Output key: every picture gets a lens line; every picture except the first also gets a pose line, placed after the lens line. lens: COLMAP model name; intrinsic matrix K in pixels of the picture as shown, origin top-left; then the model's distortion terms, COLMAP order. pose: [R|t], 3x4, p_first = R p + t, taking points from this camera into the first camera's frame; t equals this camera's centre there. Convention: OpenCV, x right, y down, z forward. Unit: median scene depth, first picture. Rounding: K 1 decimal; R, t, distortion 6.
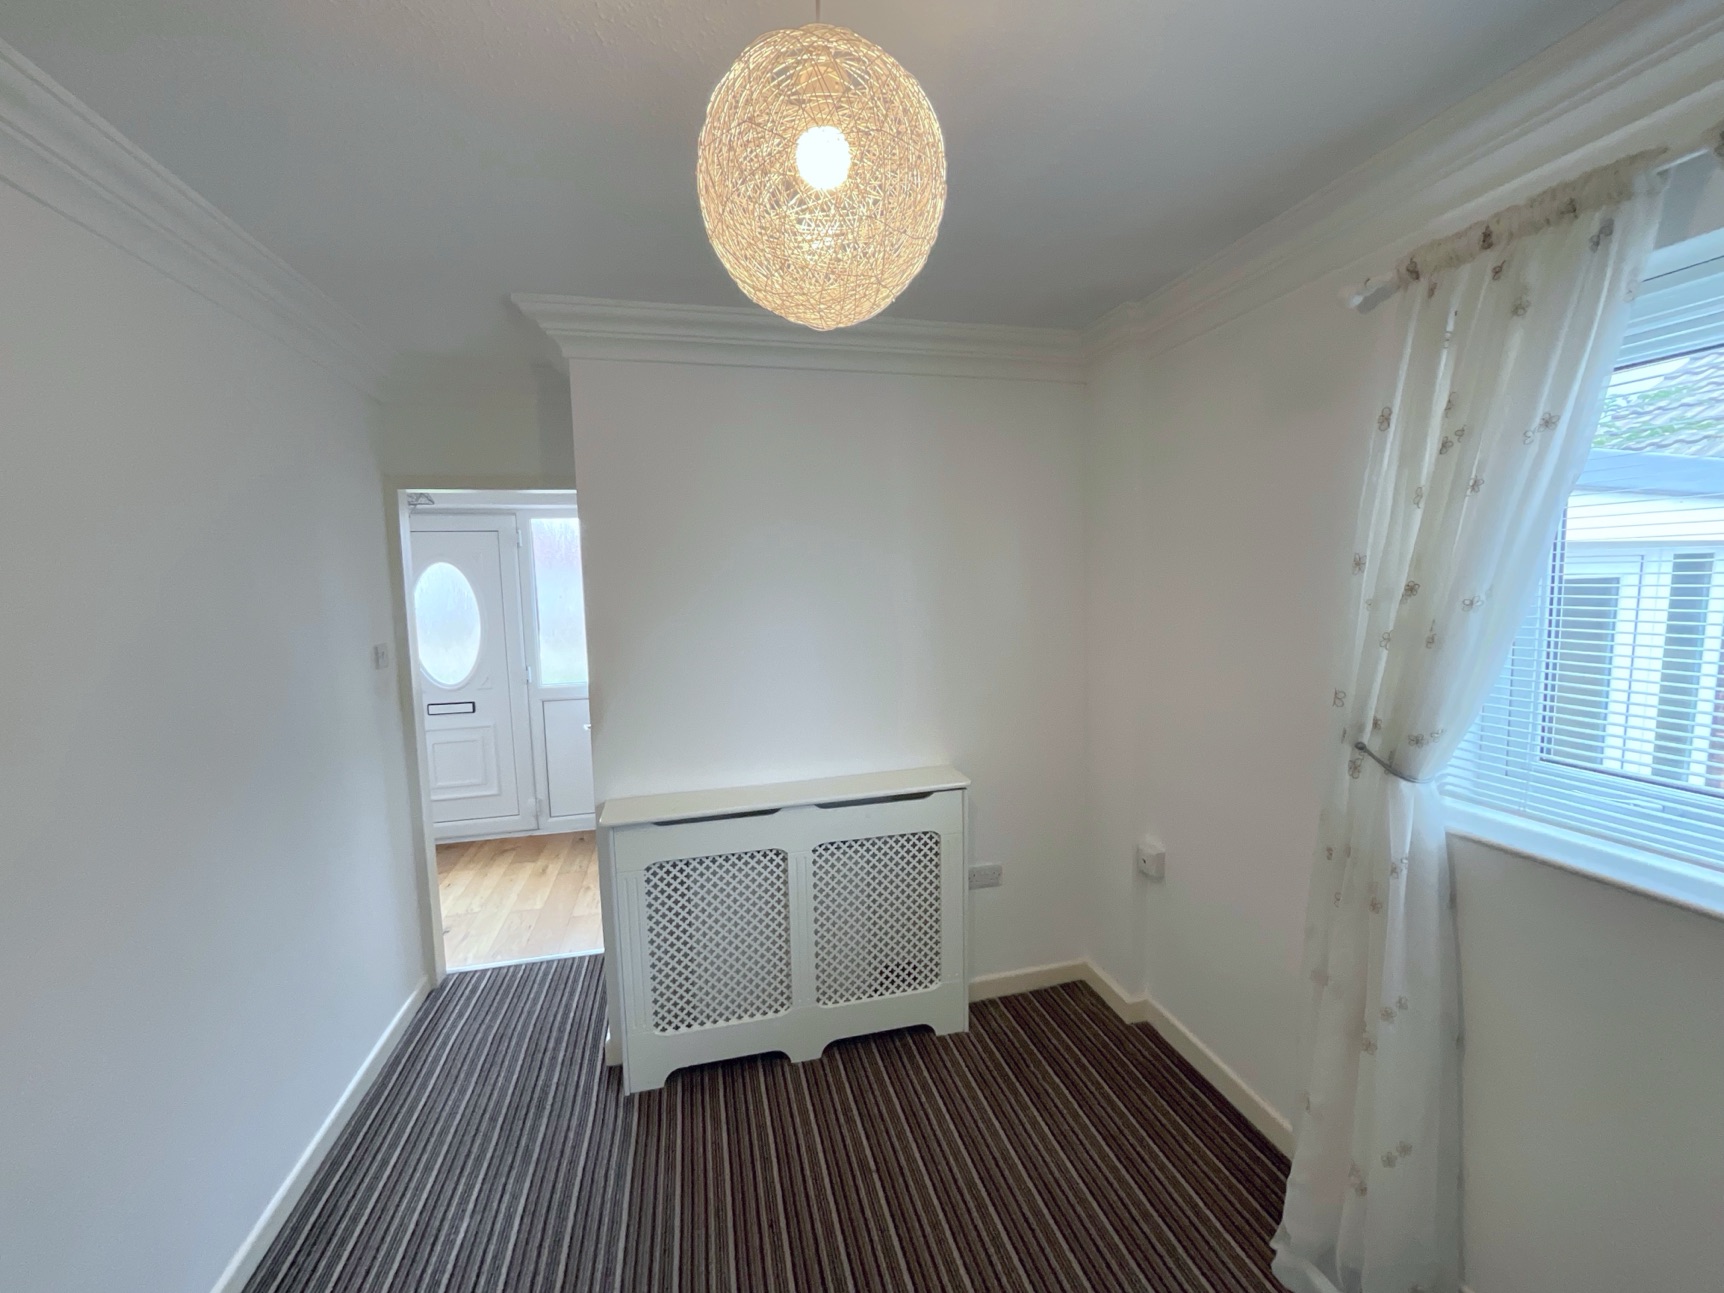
lens RADIAL K [[696.2, 0, 862.6], [0, 696.2, 647.1], [0, 0, 1]] dist [-0.002341, 0.001078]
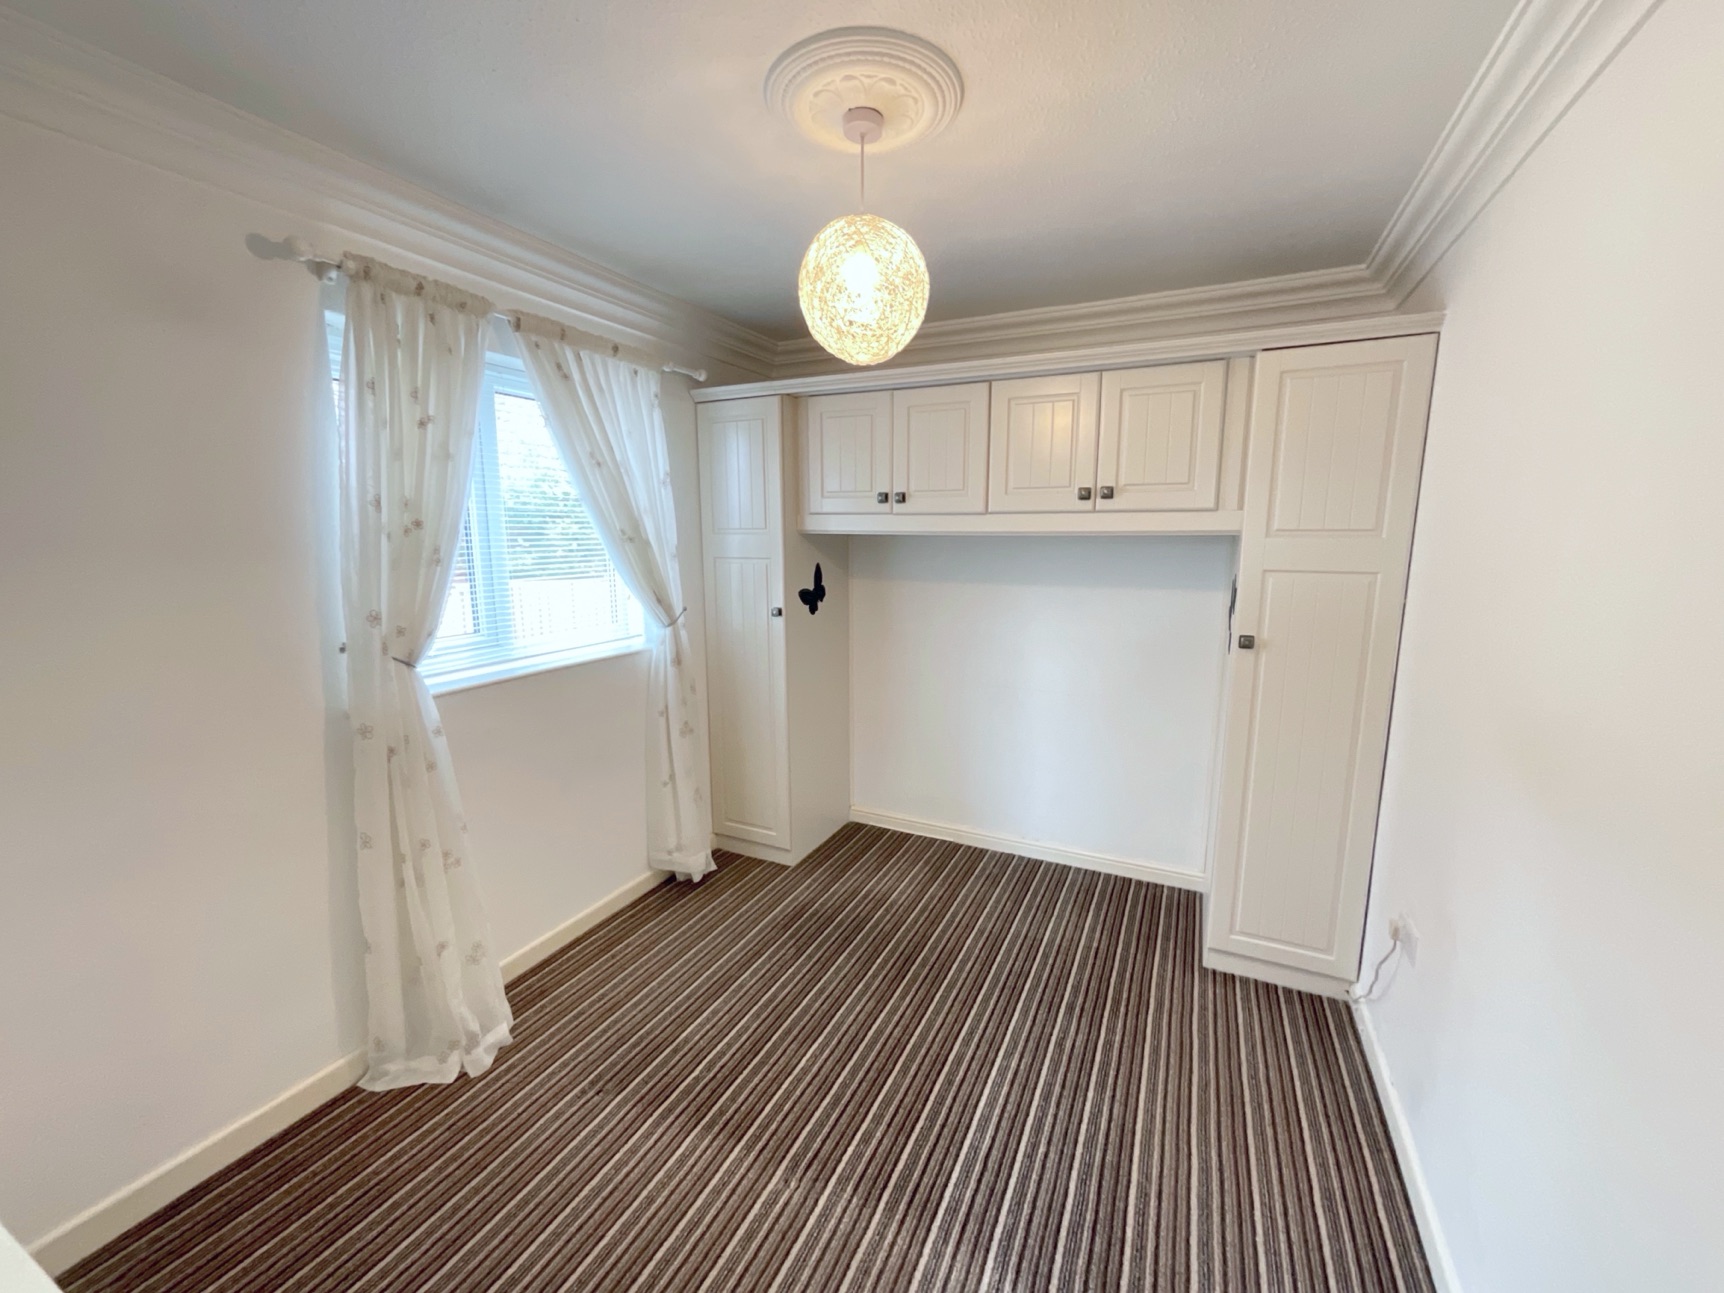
lens RADIAL K [[696.2, 0, 862.6], [0, 696.2, 647.1], [0, 0, 1]] dist [-0.002341, 0.001078]
pose [[-0.772444, -0.082159, 0.629746, -0.848485], [0.078571, 0.971616, 0.223135, -0.095890], [-0.630204, 0.221839, -0.744063, 1.685705]]
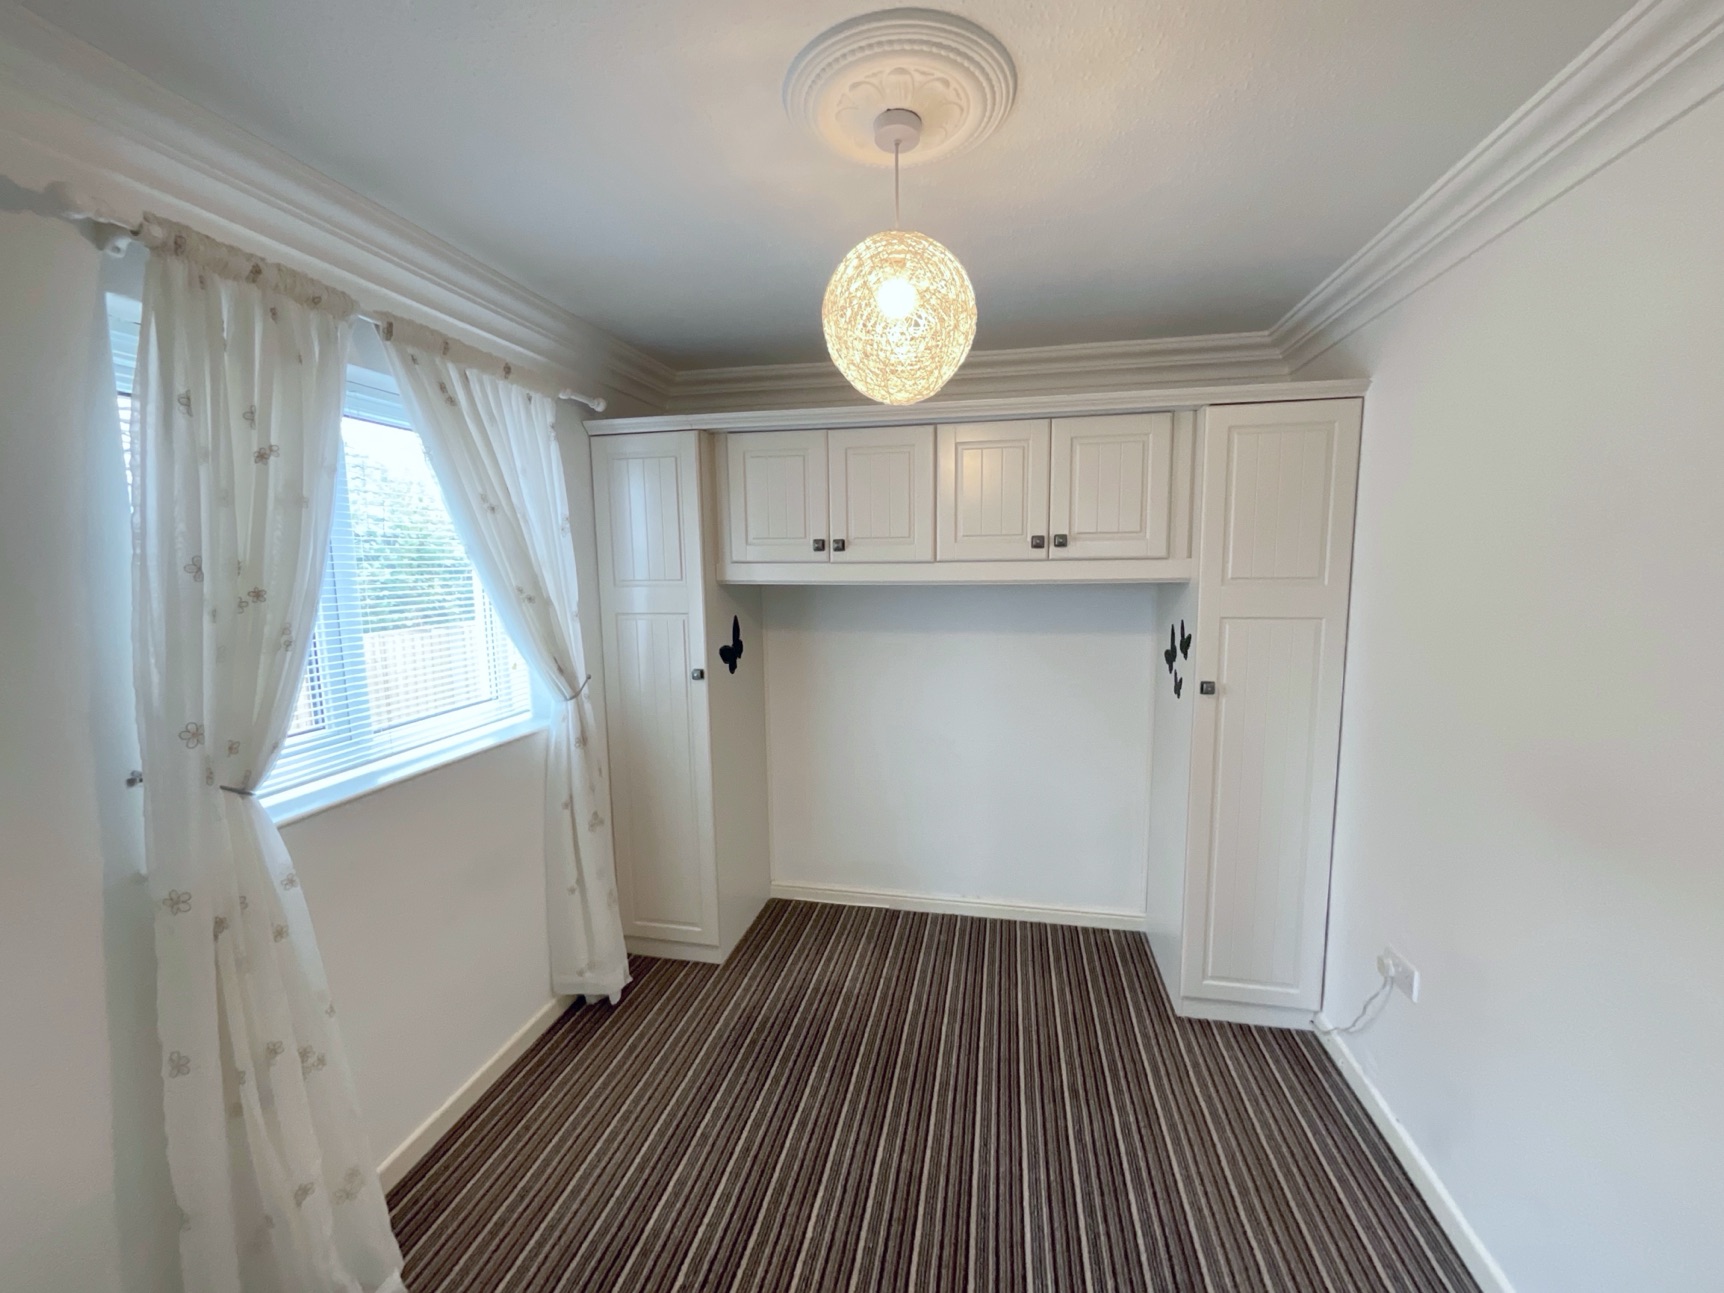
lens RADIAL K [[696.2, 0, 862.6], [0, 696.2, 647.1], [0, 0, 1]] dist [-0.002341, 0.001078]
pose [[-0.903901, -0.018319, 0.427350, -0.441555], [0.073272, 0.977684, 0.196891, -0.158801], [-0.421420, 0.209283, -0.882386, 1.684814]]
